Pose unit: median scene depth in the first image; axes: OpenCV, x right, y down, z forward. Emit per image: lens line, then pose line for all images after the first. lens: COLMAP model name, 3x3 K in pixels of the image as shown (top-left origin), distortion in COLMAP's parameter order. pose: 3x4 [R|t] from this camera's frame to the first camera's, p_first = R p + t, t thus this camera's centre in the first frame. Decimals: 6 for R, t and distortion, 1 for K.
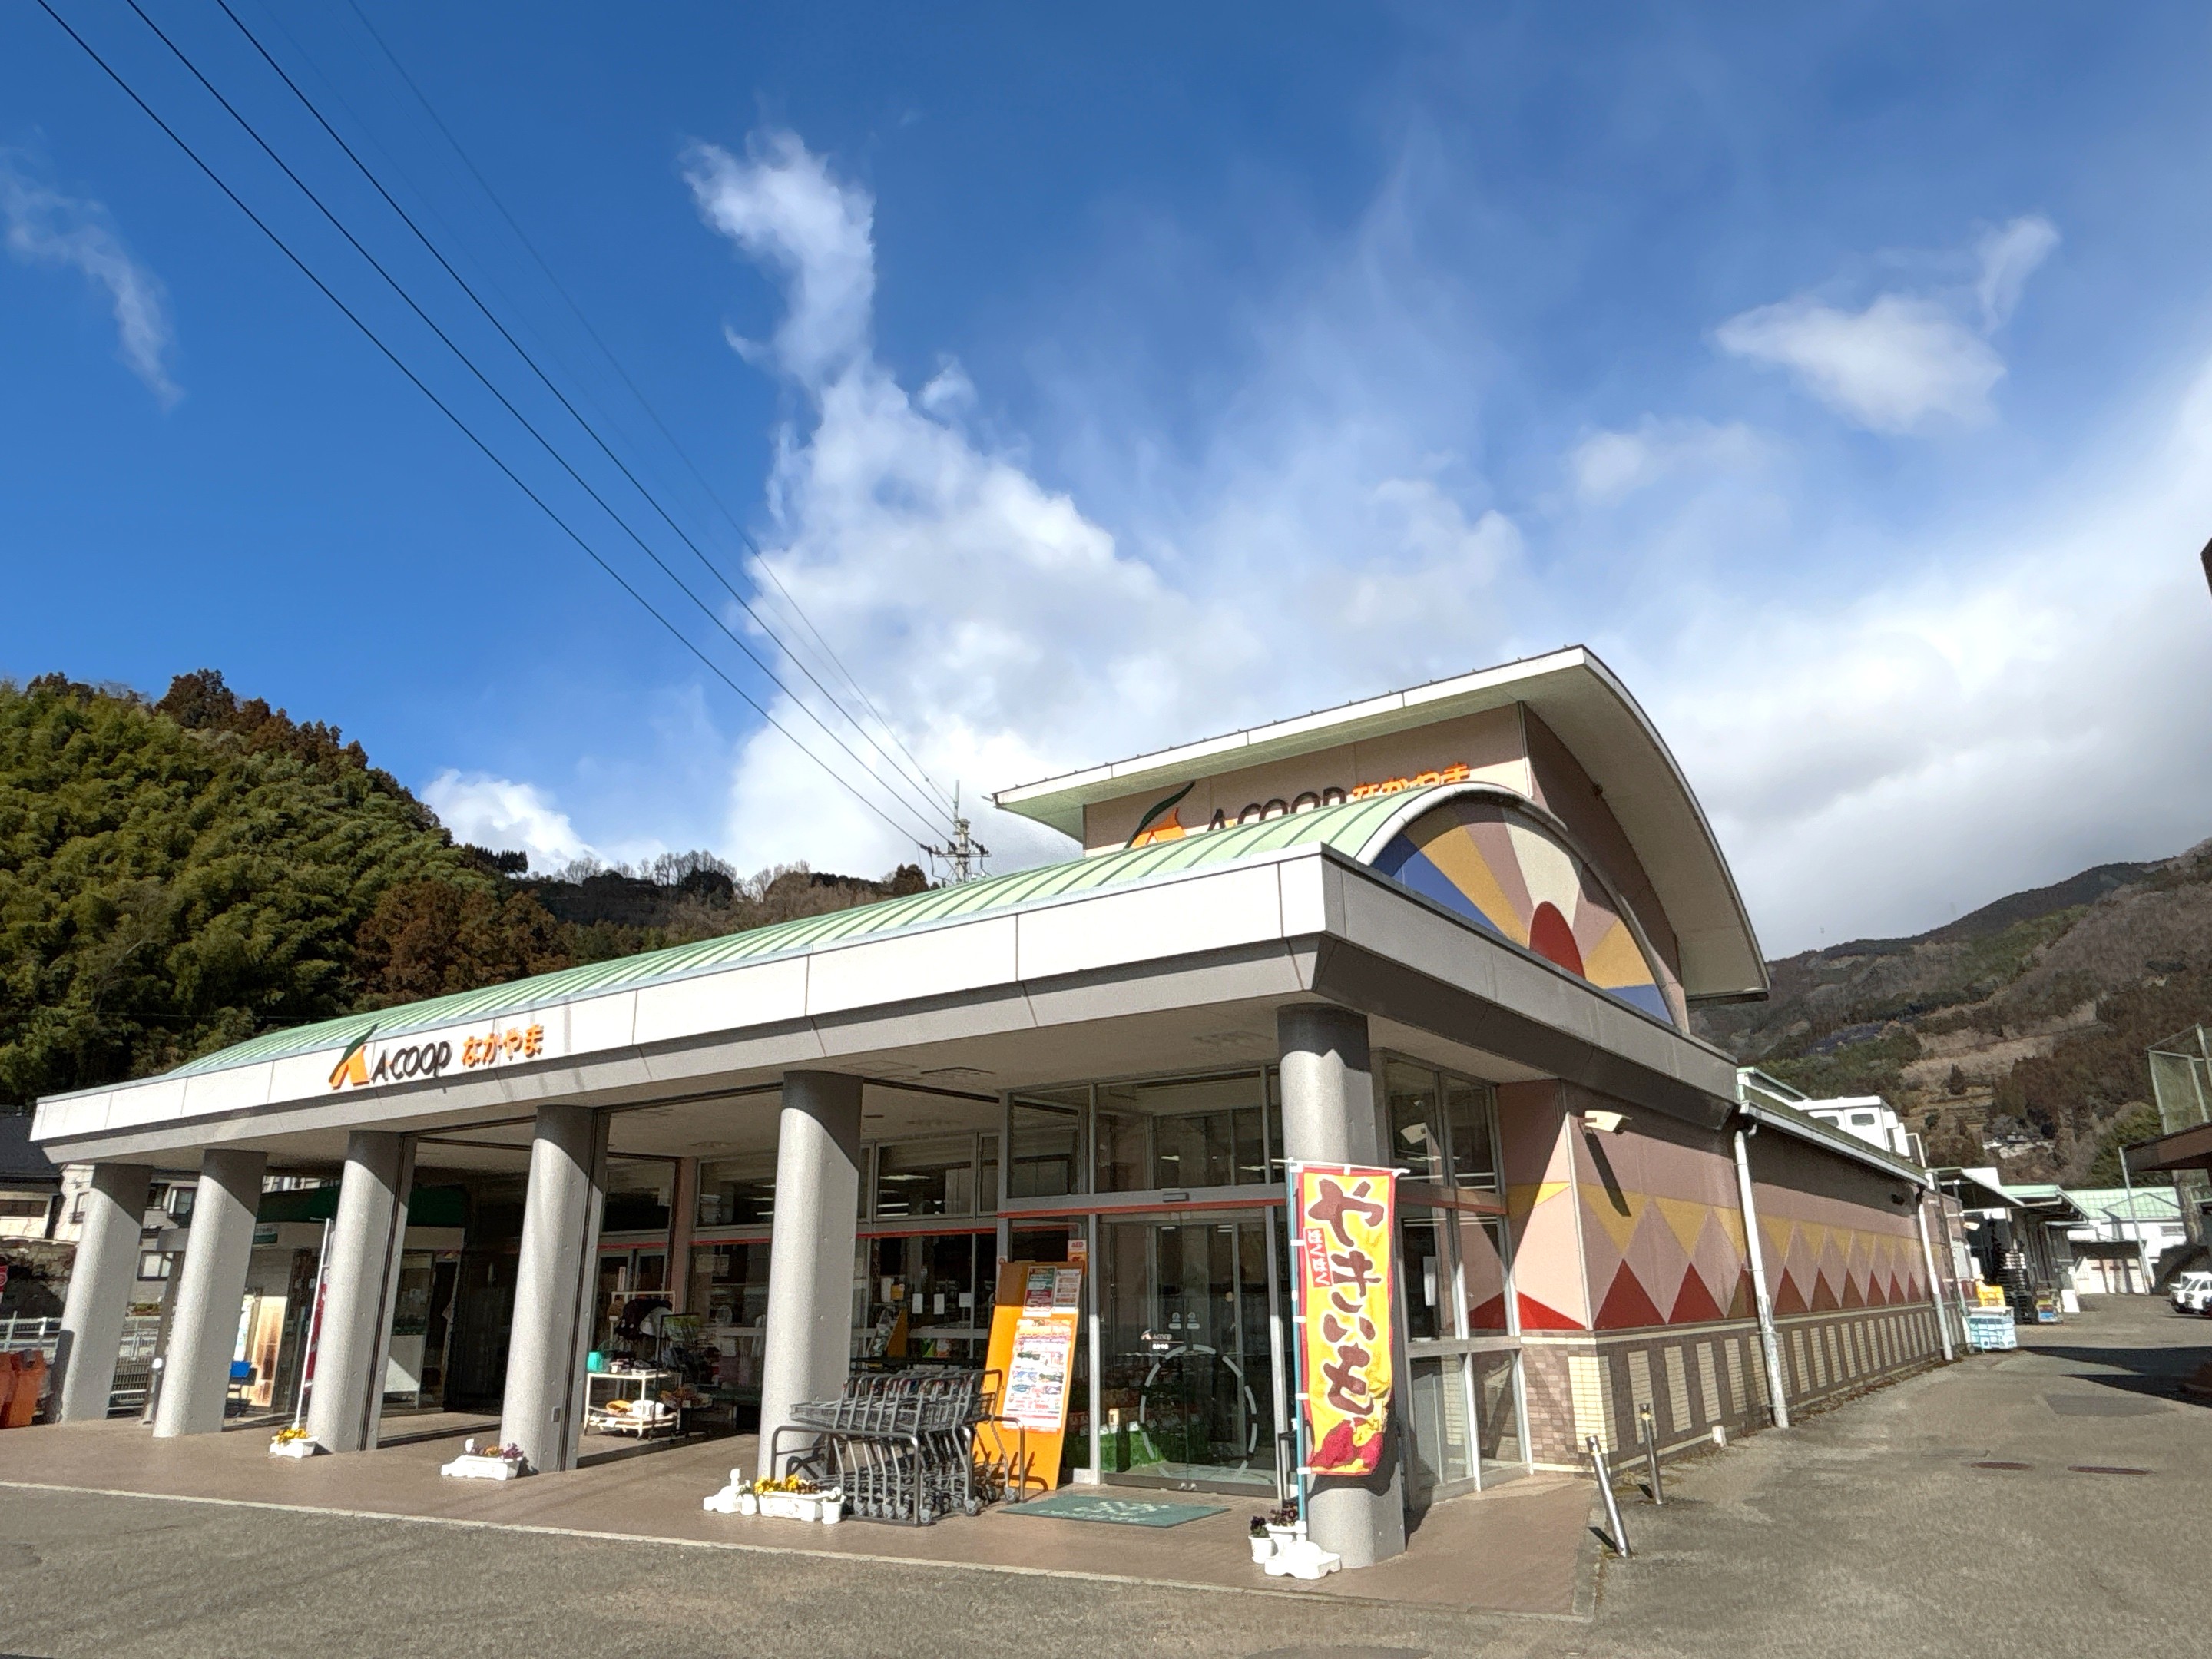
lens RADIAL K [[1400.5, 0, 1106.0], [0, 1400.5, 829.5], [0, 0, 1]] dist [0.065493, -0.095654]
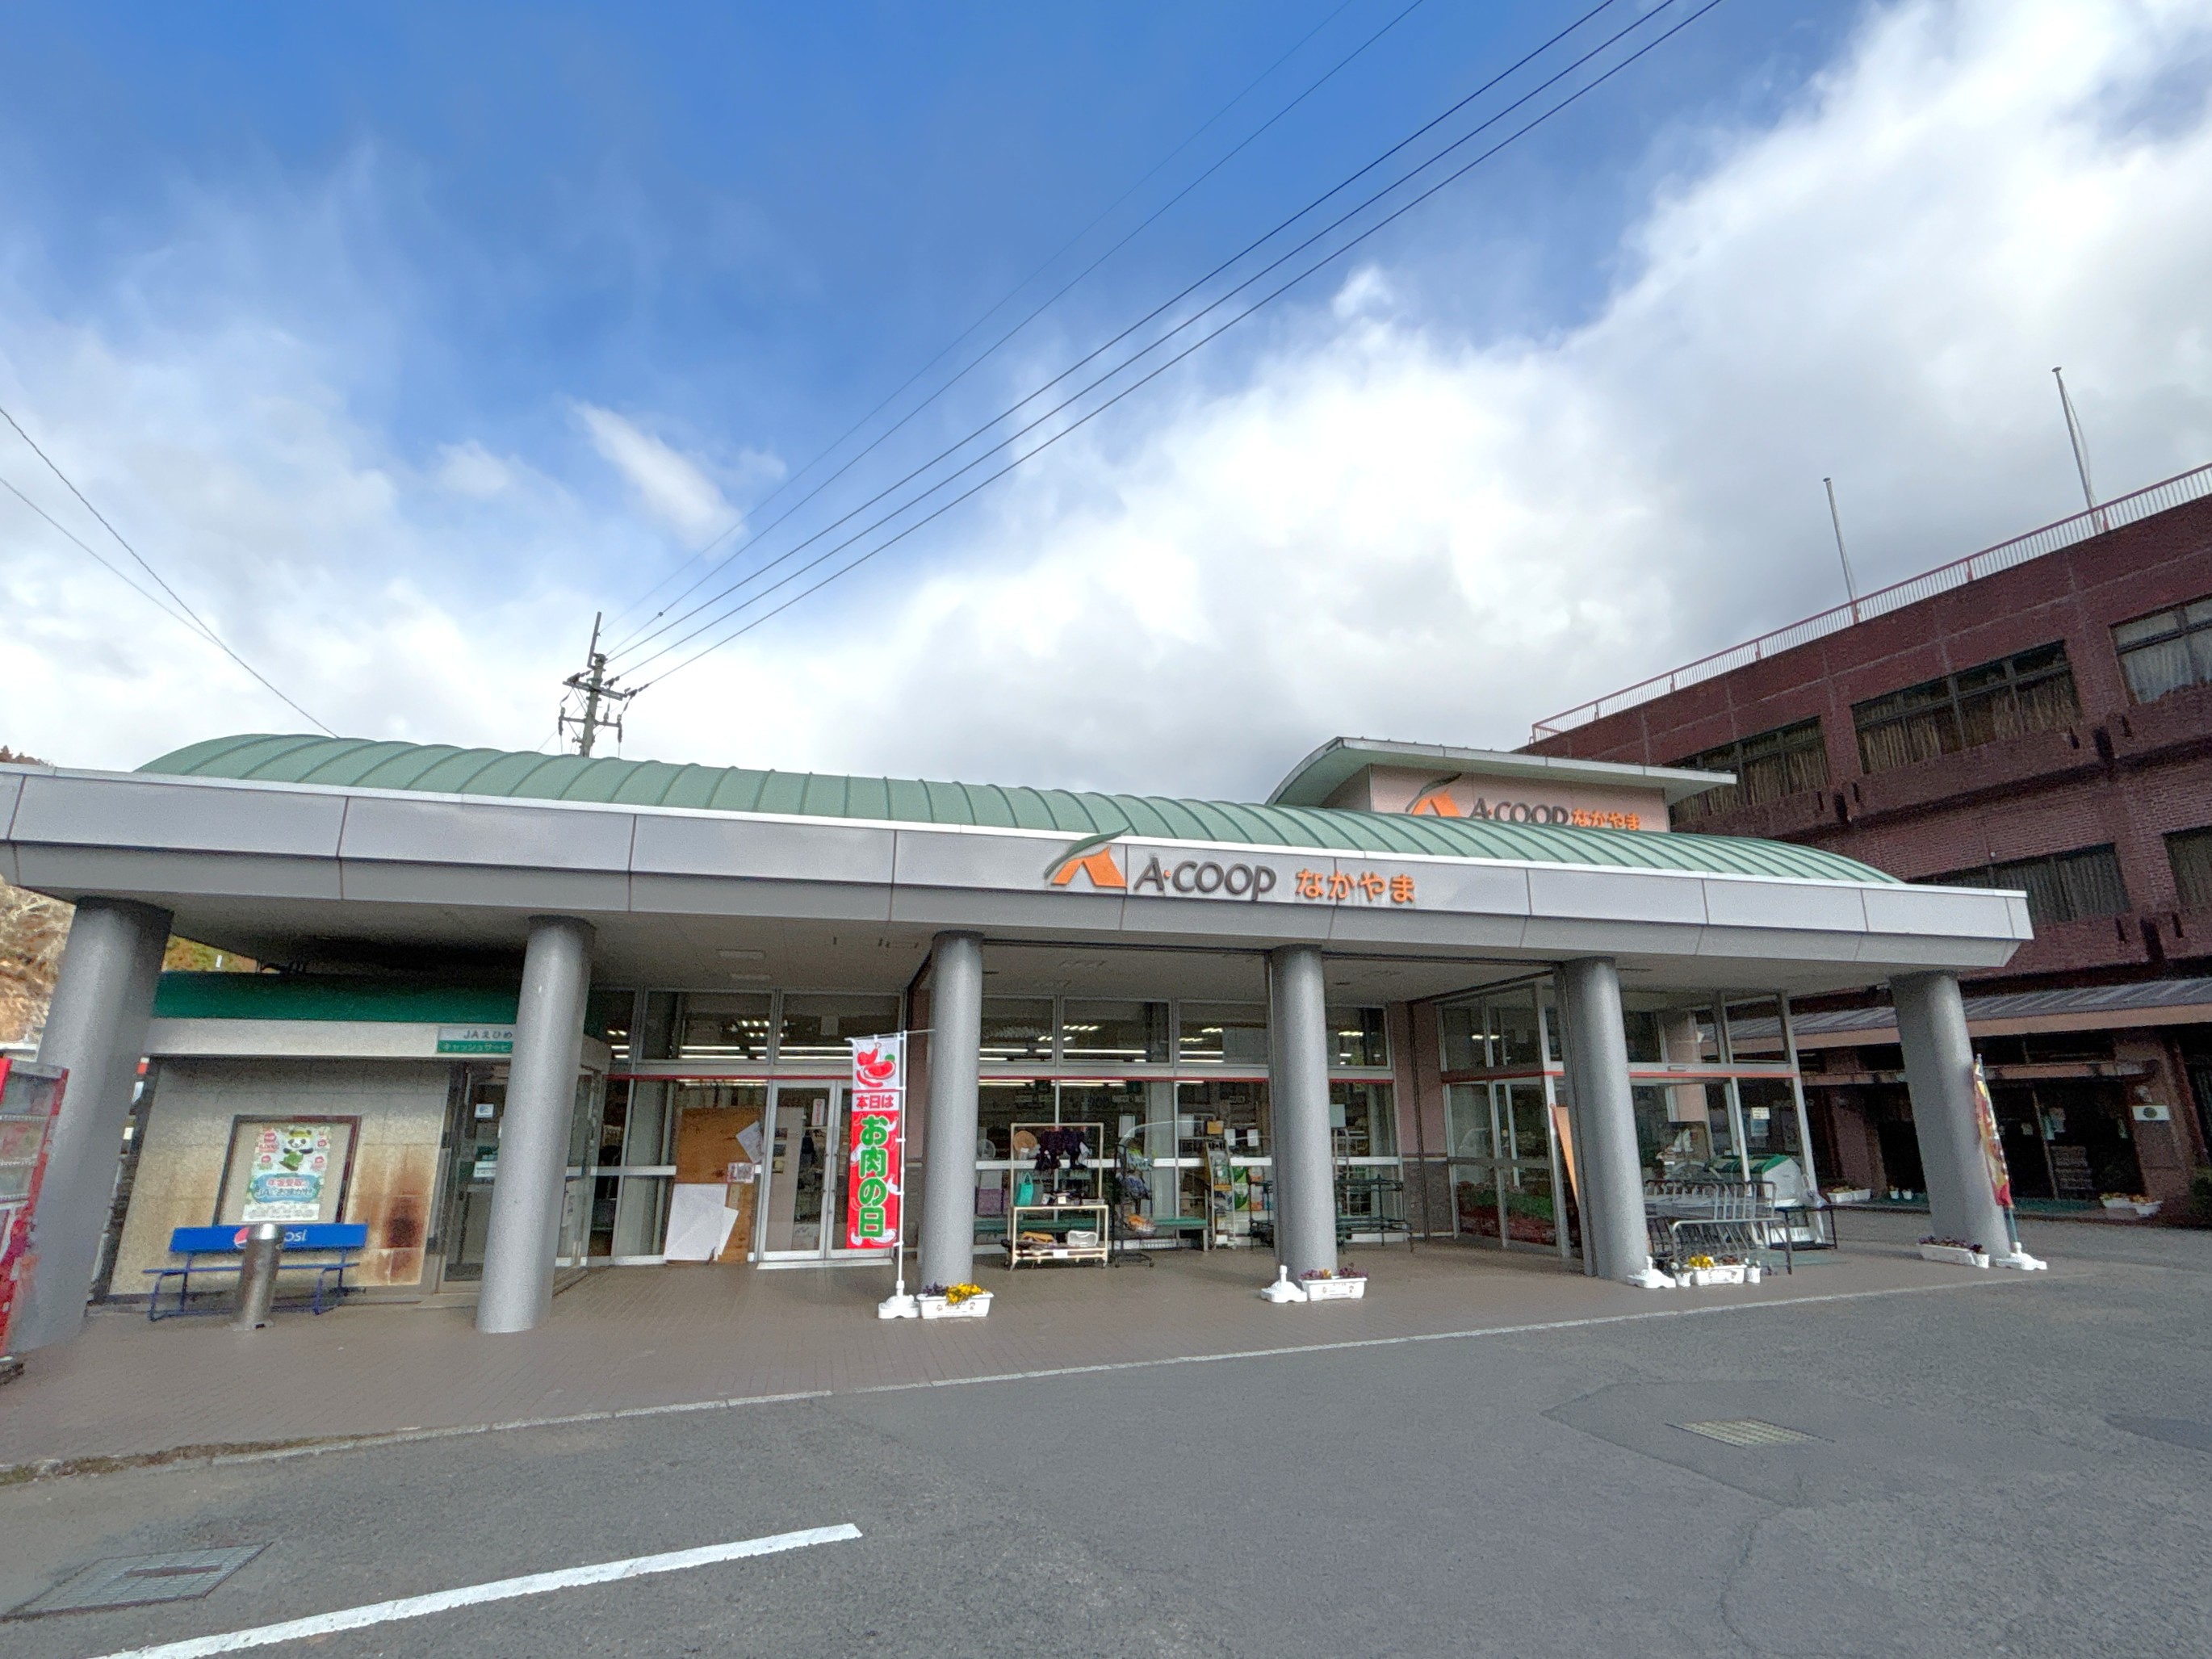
lens RADIAL K [[1120.8, 0, 1116.6], [0, 1120.8, 829.5], [0, 0, 1]] dist [0.000114, -0.000900]
pose [[0.643174, 0.207311, 0.737122, -1.042889], [-0.237524, 0.969183, -0.065325, 0.188292], [-0.727949, -0.133069, 0.672594, 0.526770]]
